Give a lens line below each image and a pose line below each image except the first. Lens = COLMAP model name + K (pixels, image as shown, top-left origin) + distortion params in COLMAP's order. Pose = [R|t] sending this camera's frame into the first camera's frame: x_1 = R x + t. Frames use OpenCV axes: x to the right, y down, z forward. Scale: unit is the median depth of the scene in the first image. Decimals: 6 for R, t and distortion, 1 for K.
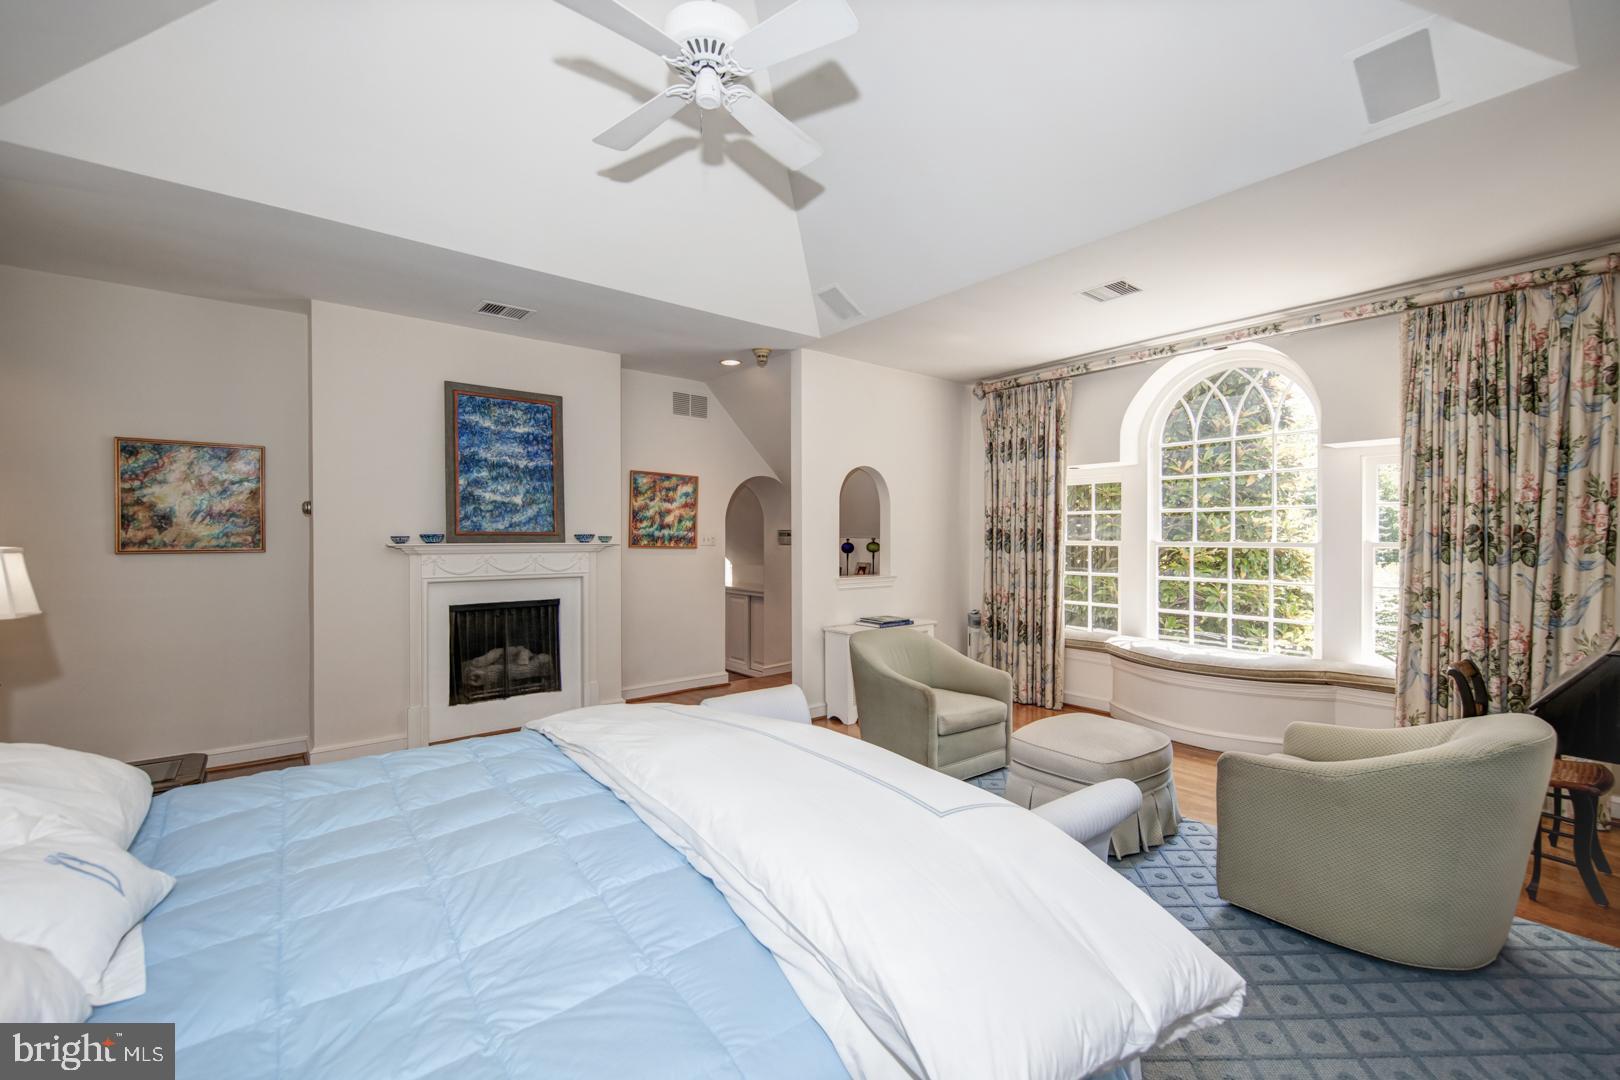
lens RADIAL K [[662.9, 0, 810.0], [0, 662.9, 540.0], [0, 0, 1]] dist [0.000510, -0.004964]
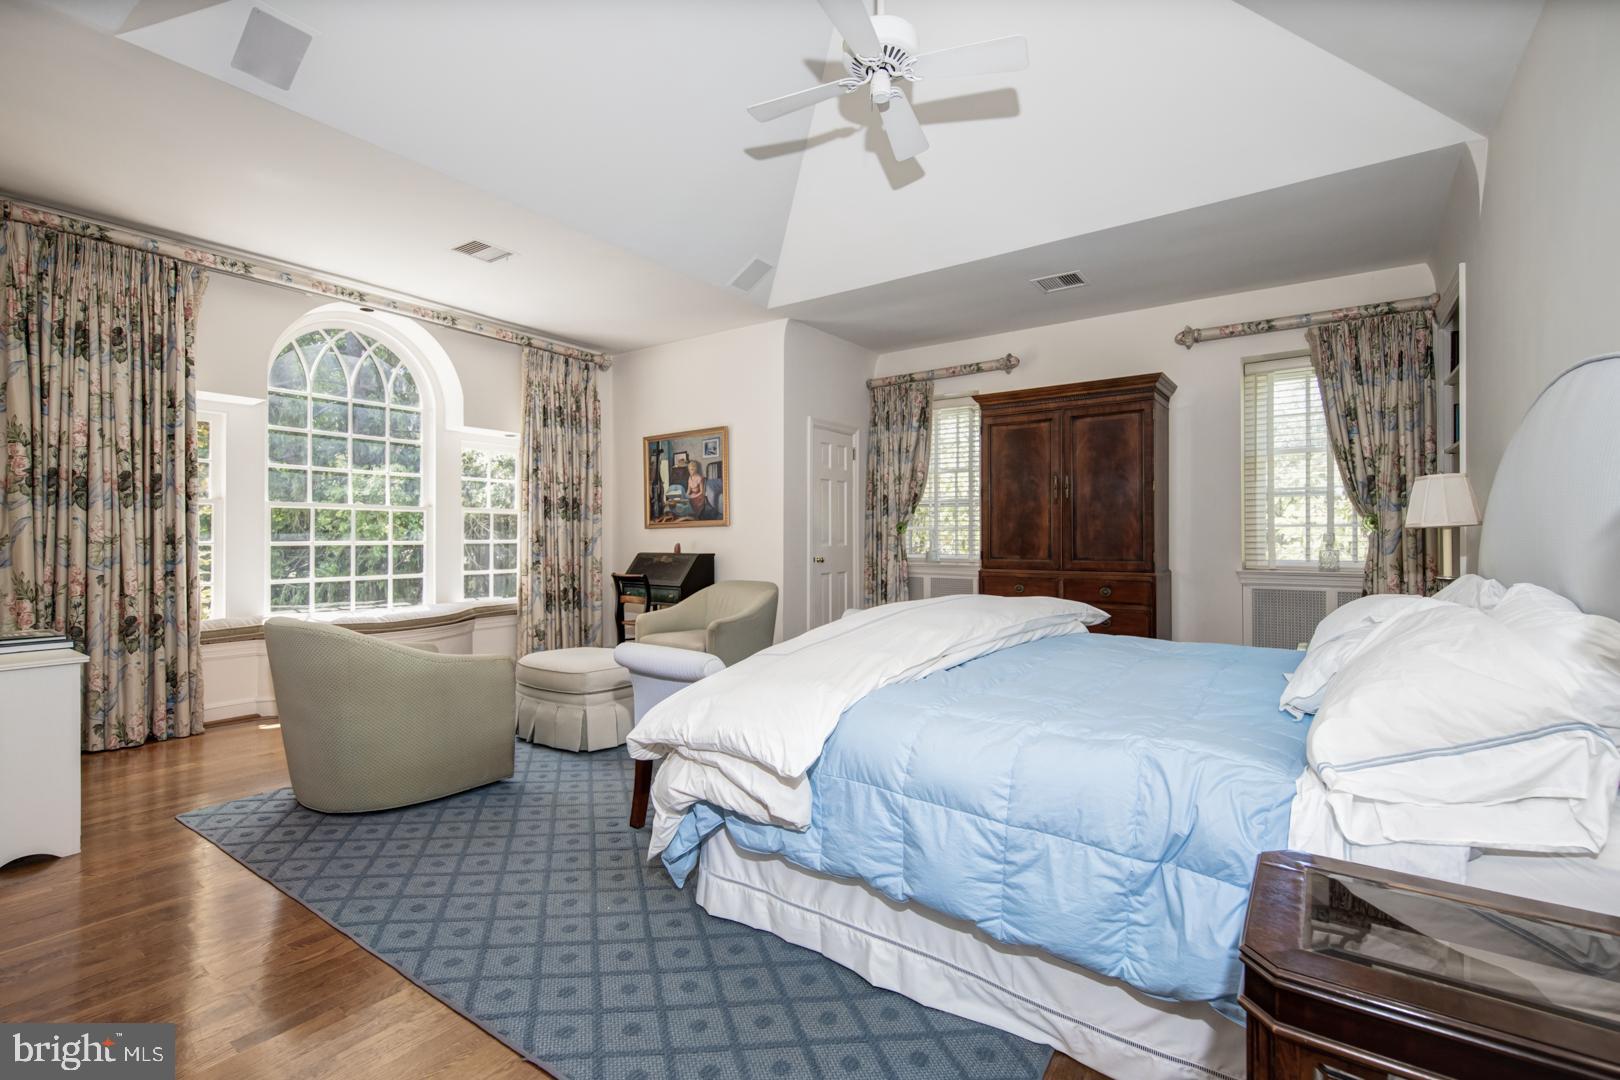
lens RADIAL K [[705.7, 0, 810.0], [0, 705.7, 540.0], [0, 0, 1]] dist [0.000474, -0.000157]
pose [[-0.268453, -0.002631, 0.963289, -0.518156], [0.008613, 0.999950, 0.005131, 0.051553], [-0.963254, 0.009675, -0.268417, 0.565948]]
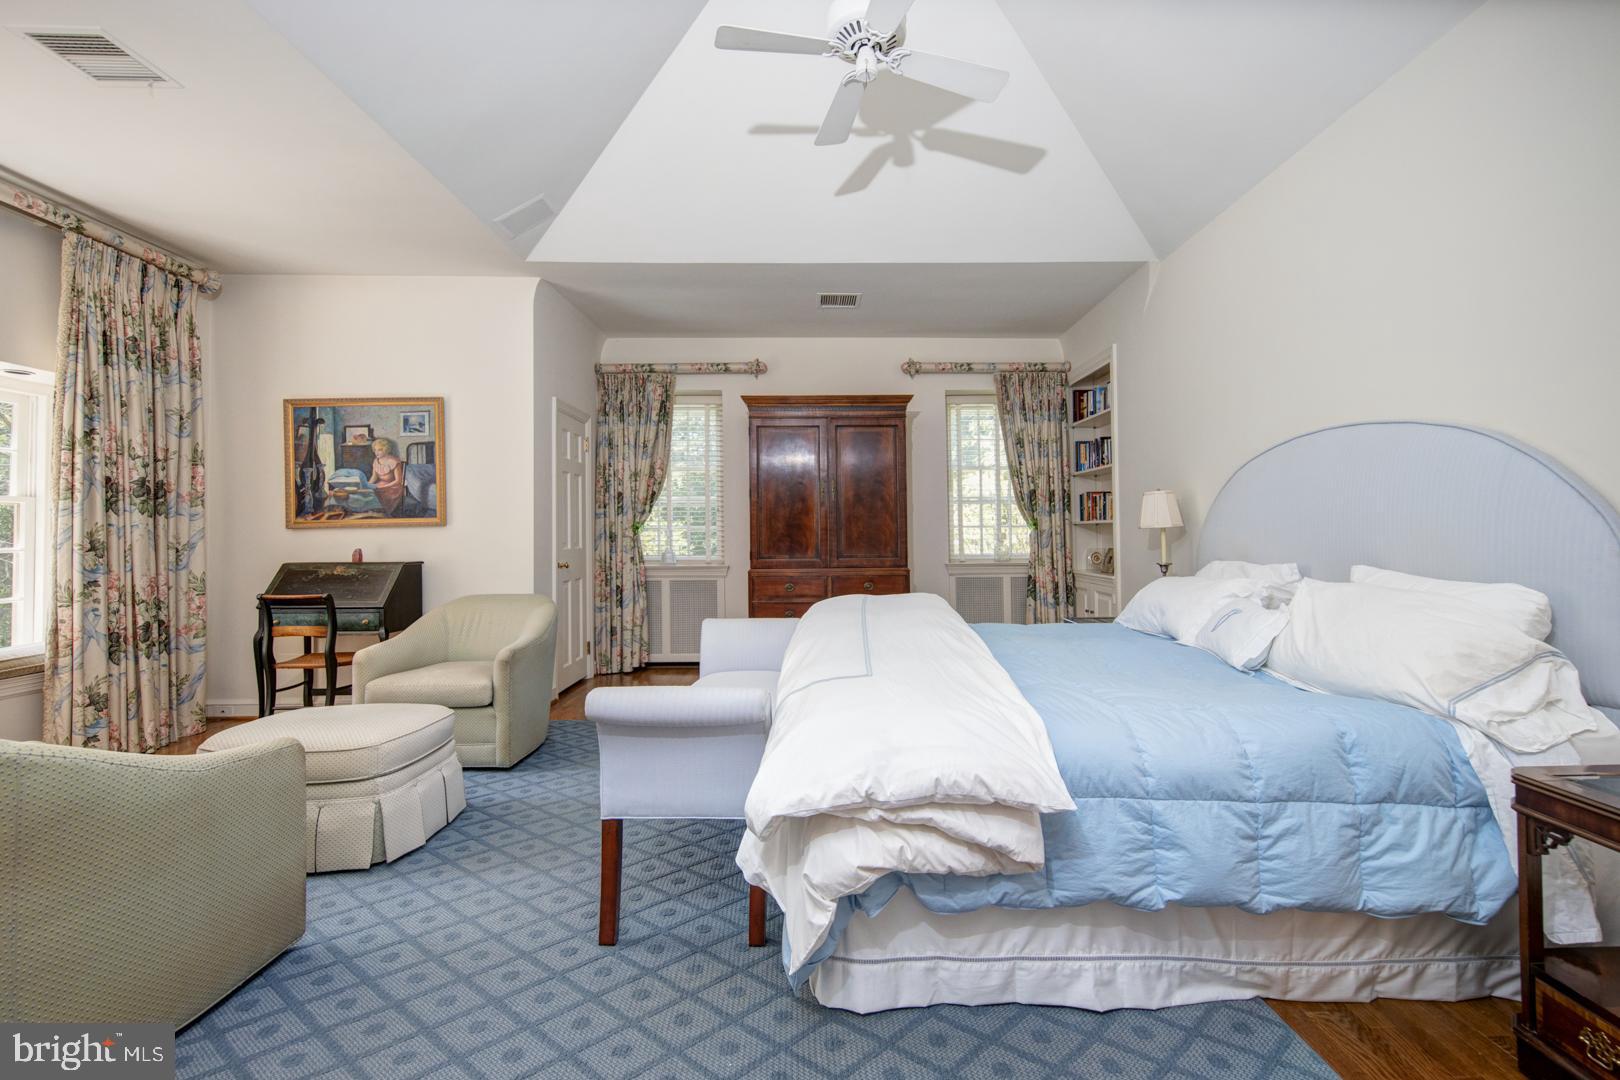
lens RADIAL K [[686.6, 0, 837.0], [0, 686.6, 526.1], [0, 0, 1]] dist [0.003120, -0.005208]
pose [[-0.788557, 0.015232, 0.614773, -0.317621], [0.013092, 0.999882, -0.007981, 0.047994], [-0.614822, 0.001755, -0.788664, 0.753238]]
